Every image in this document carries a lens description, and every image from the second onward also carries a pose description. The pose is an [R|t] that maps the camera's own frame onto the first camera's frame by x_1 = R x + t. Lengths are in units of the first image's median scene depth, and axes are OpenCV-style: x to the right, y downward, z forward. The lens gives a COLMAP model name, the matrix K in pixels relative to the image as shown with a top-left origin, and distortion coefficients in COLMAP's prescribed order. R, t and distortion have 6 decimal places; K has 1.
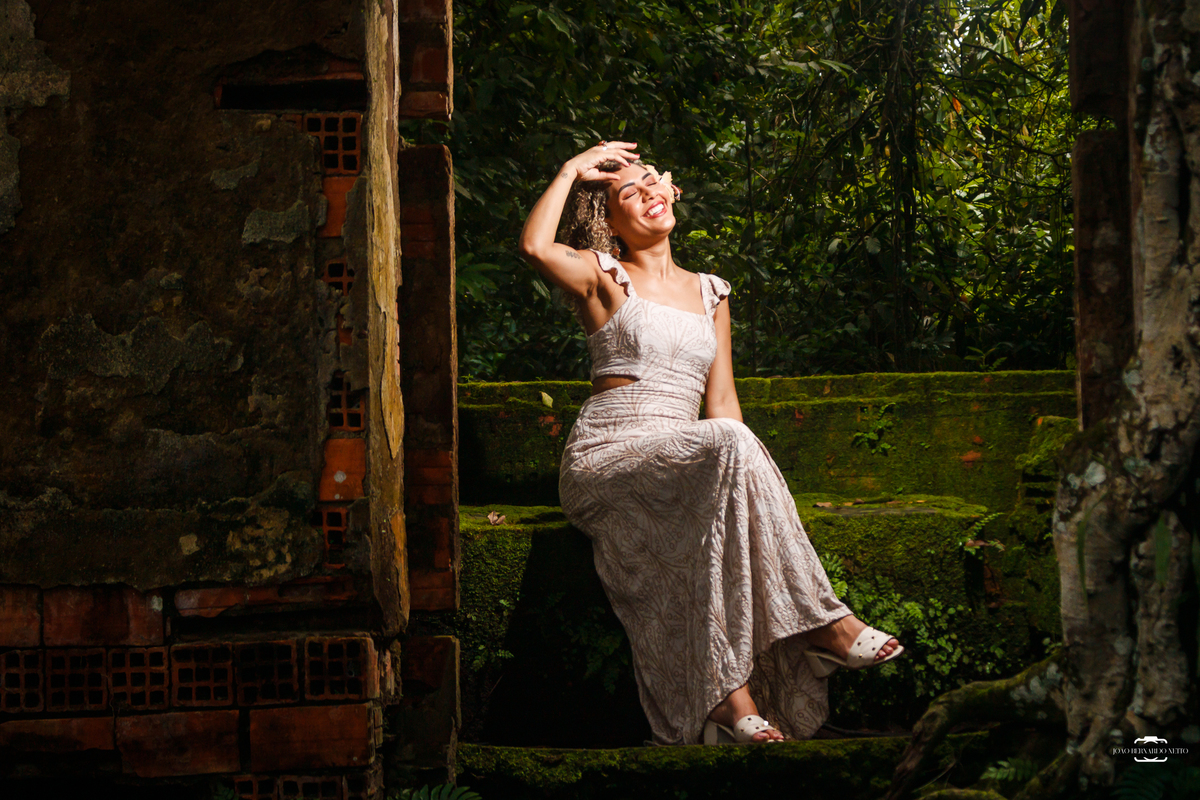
lens RADIAL K [[2855.9, 0, 600.0], [0, 2855.9, 400.0], [0, 0, 1]] dist [0.054416, -0.214031]
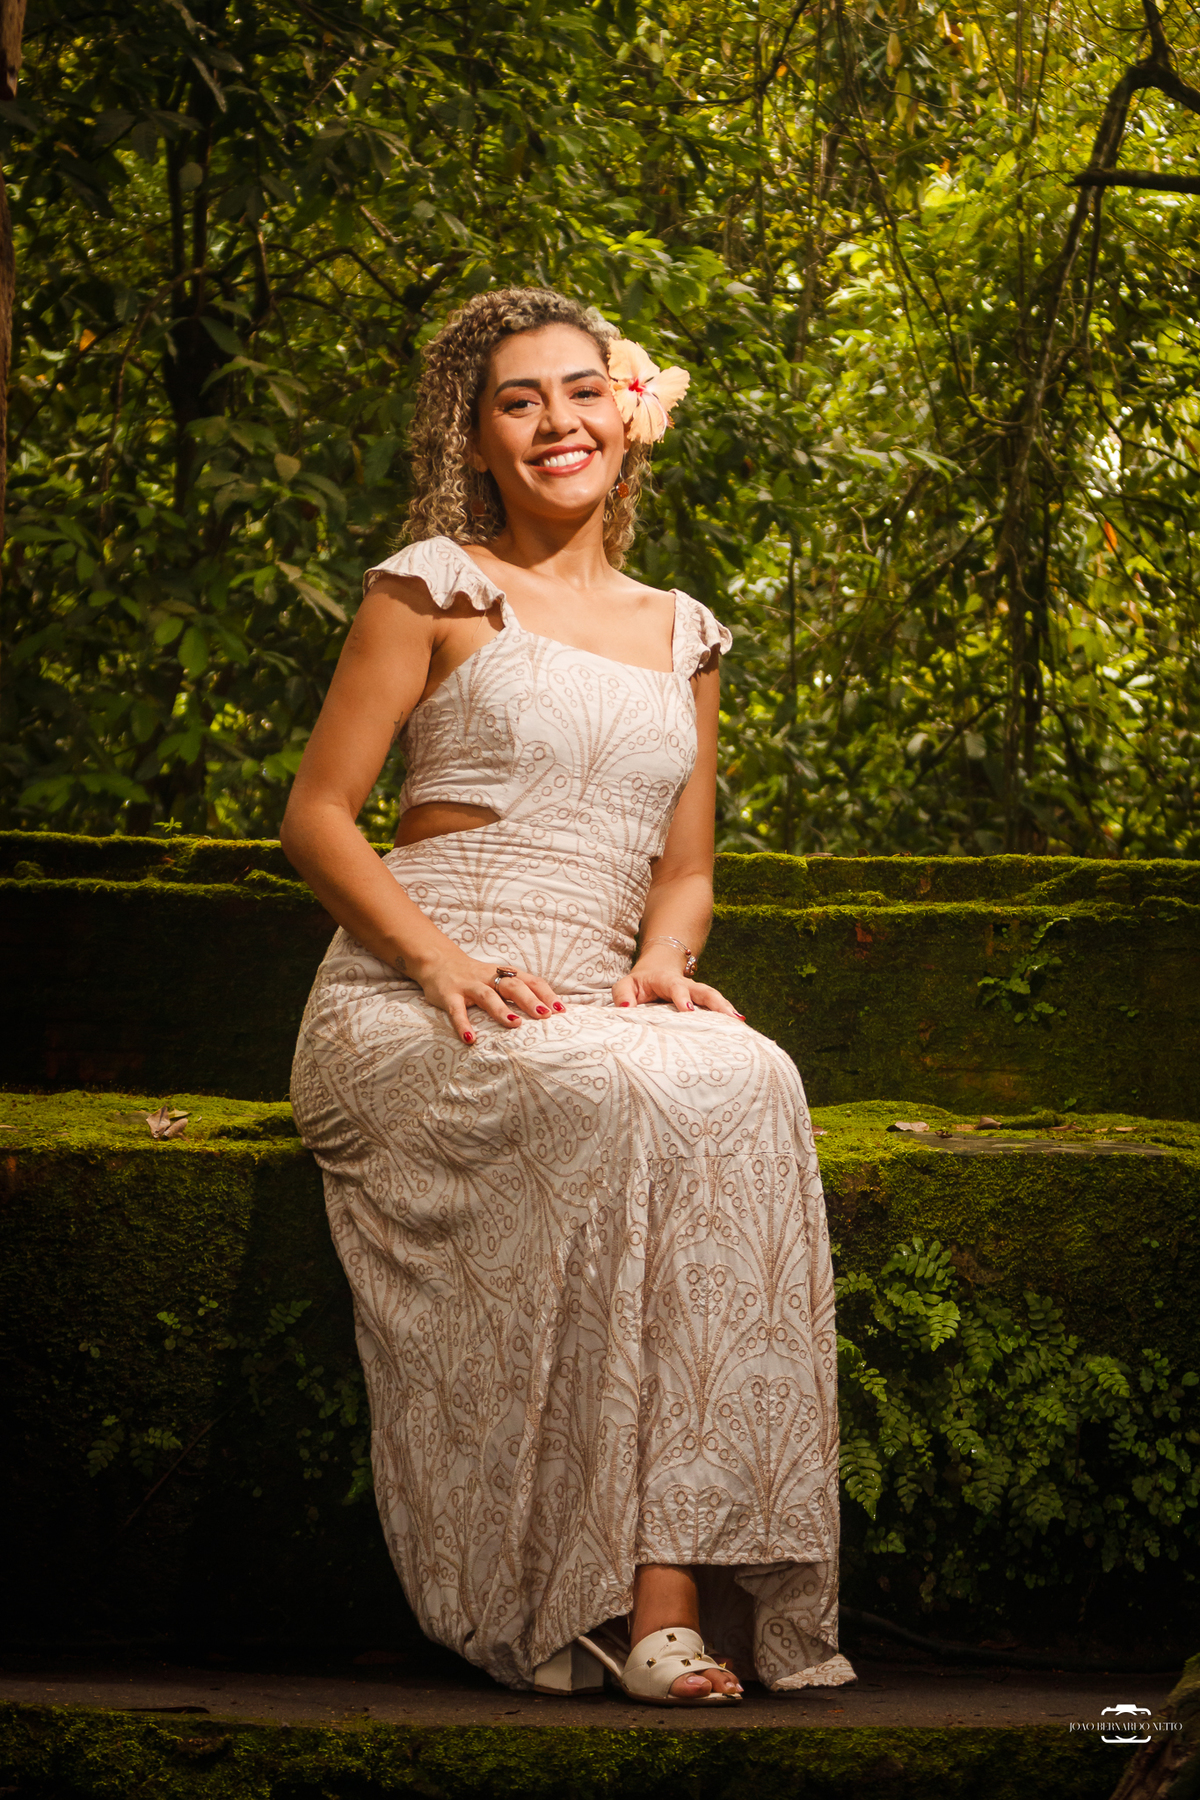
lens RADIAL K [[3815.2, 0, 600.0], [0, 3815.2, 900.0], [0, 0, 1]] dist [-0.012955, 0.403867]
pose [[0.998984, 0.044966, 0.003130, 0.027186], [-0.044887, 0.998754, -0.021801, 0.017192], [-0.004106, 0.021638, 0.999757, 0.421018]]
